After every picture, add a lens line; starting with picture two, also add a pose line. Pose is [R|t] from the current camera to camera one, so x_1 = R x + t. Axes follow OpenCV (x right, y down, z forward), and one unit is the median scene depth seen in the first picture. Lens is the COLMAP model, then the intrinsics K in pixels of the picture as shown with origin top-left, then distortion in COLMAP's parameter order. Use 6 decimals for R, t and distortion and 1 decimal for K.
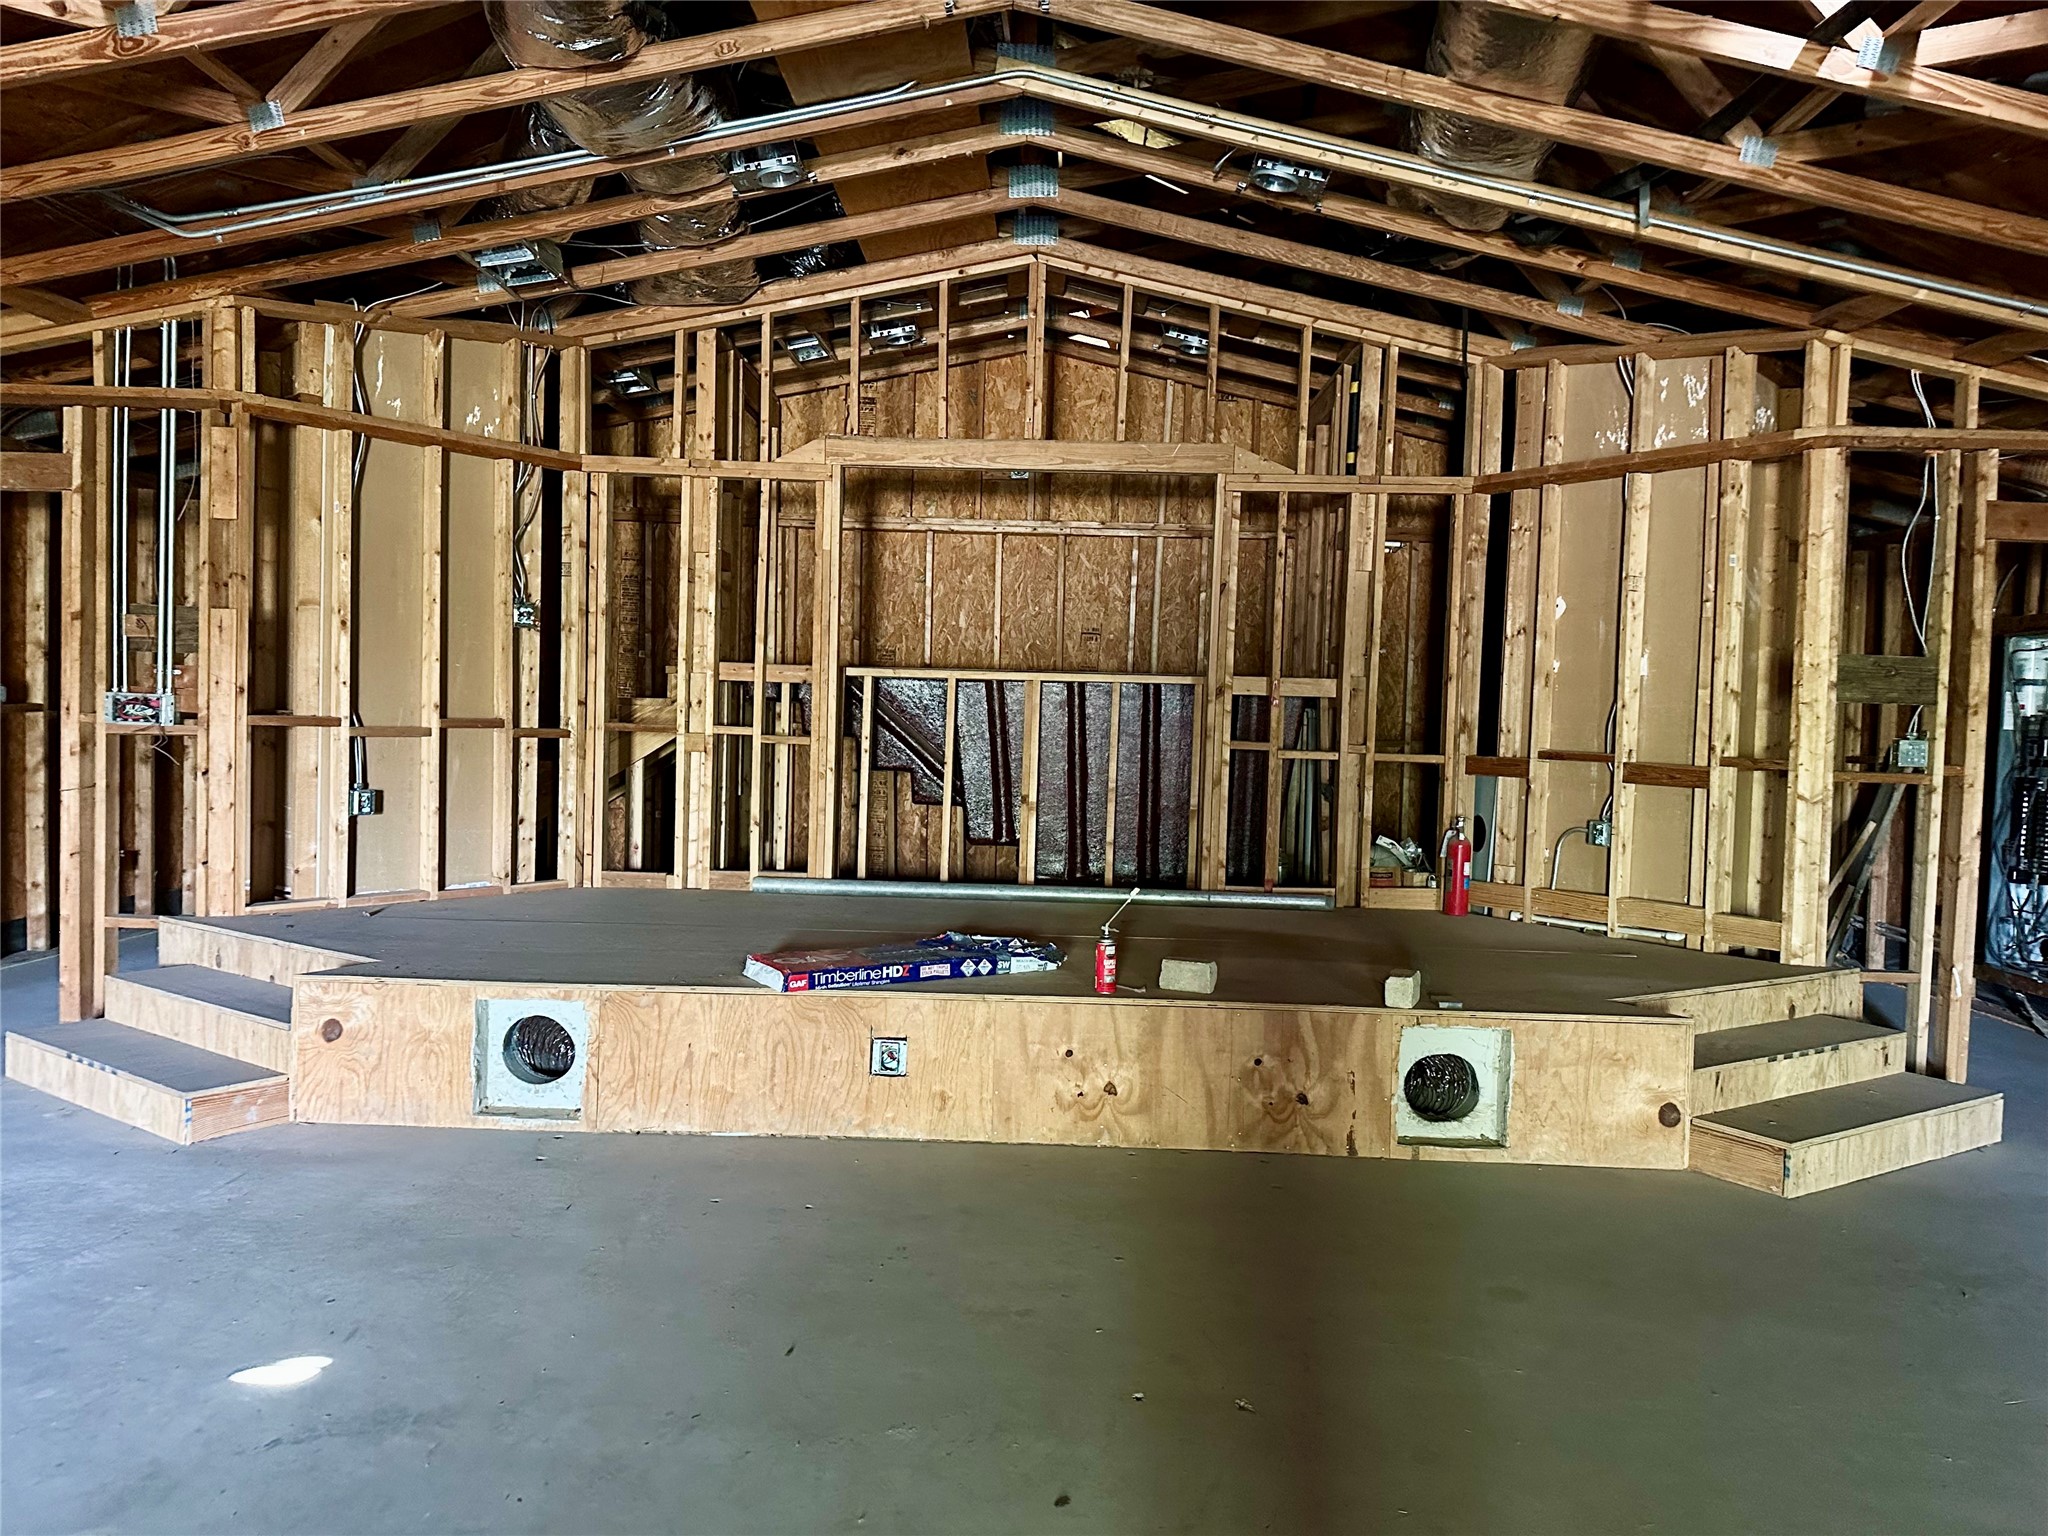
lens RADIAL K [[1410.0, 0, 1032.0], [0, 1410.0, 770.5], [0, 0, 1]] dist [0.084770, -0.100469]
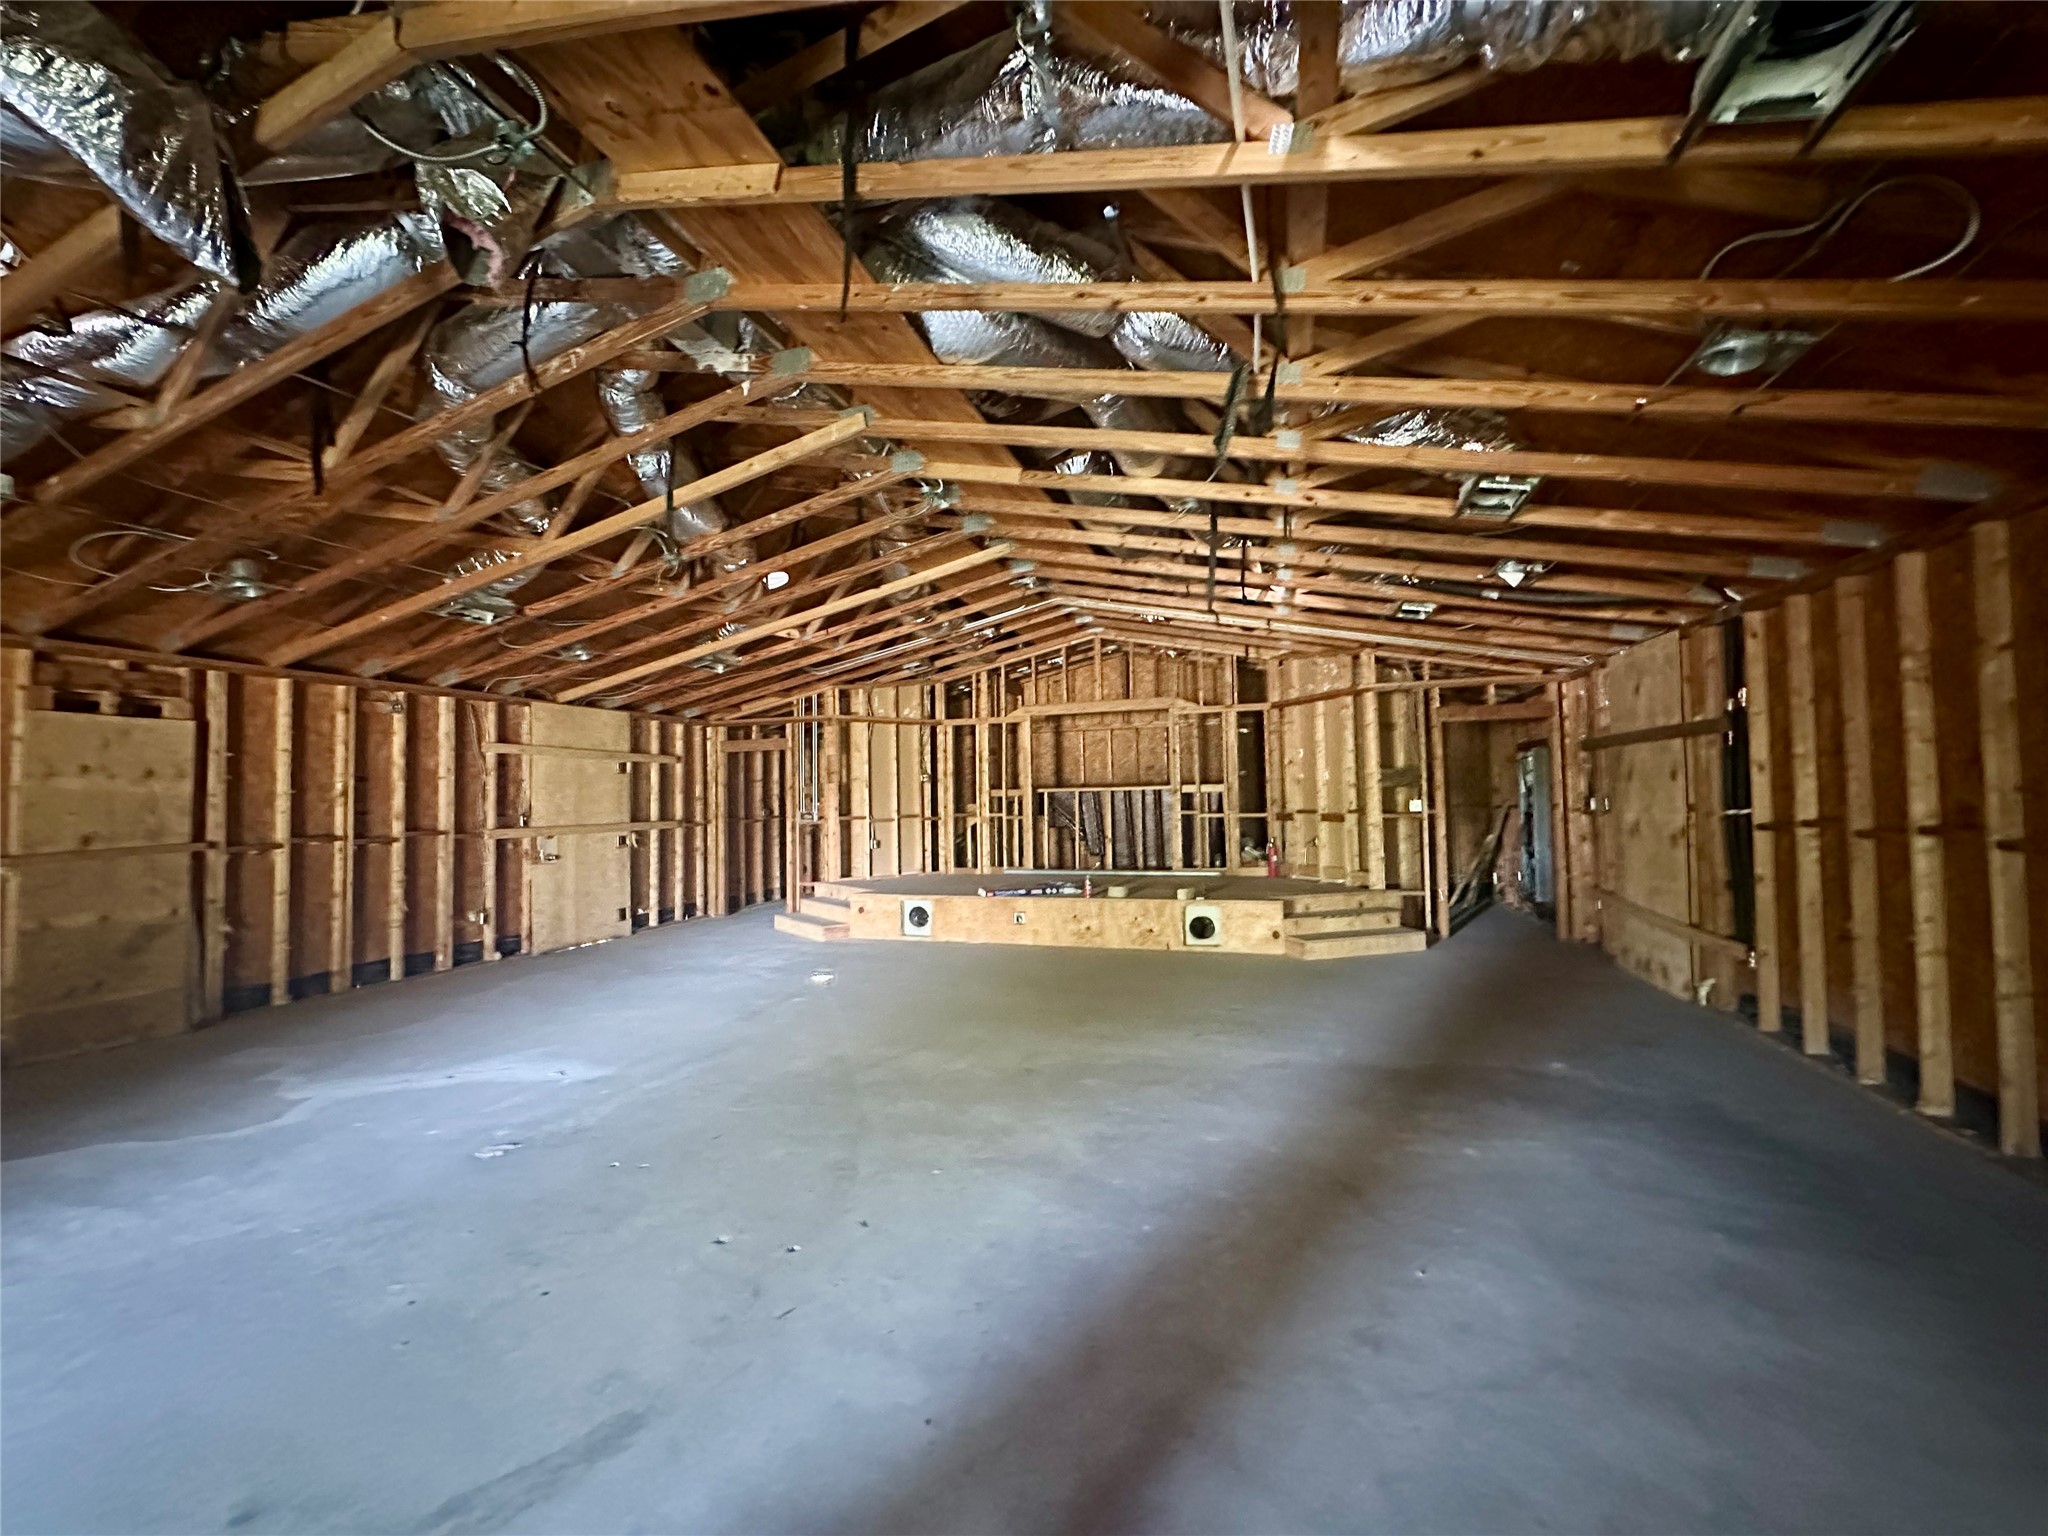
lens RADIAL K [[810.4, 0, 1033.4], [0, 810.4, 774.7], [0, 0, 1]] dist [0.003457, -0.001338]
pose [[0.960666, -0.054199, -0.272365, 0.313495], [0.034565, 0.996479, -0.076381, 0.017939], [0.275546, 0.063962, 0.959158, -0.526812]]
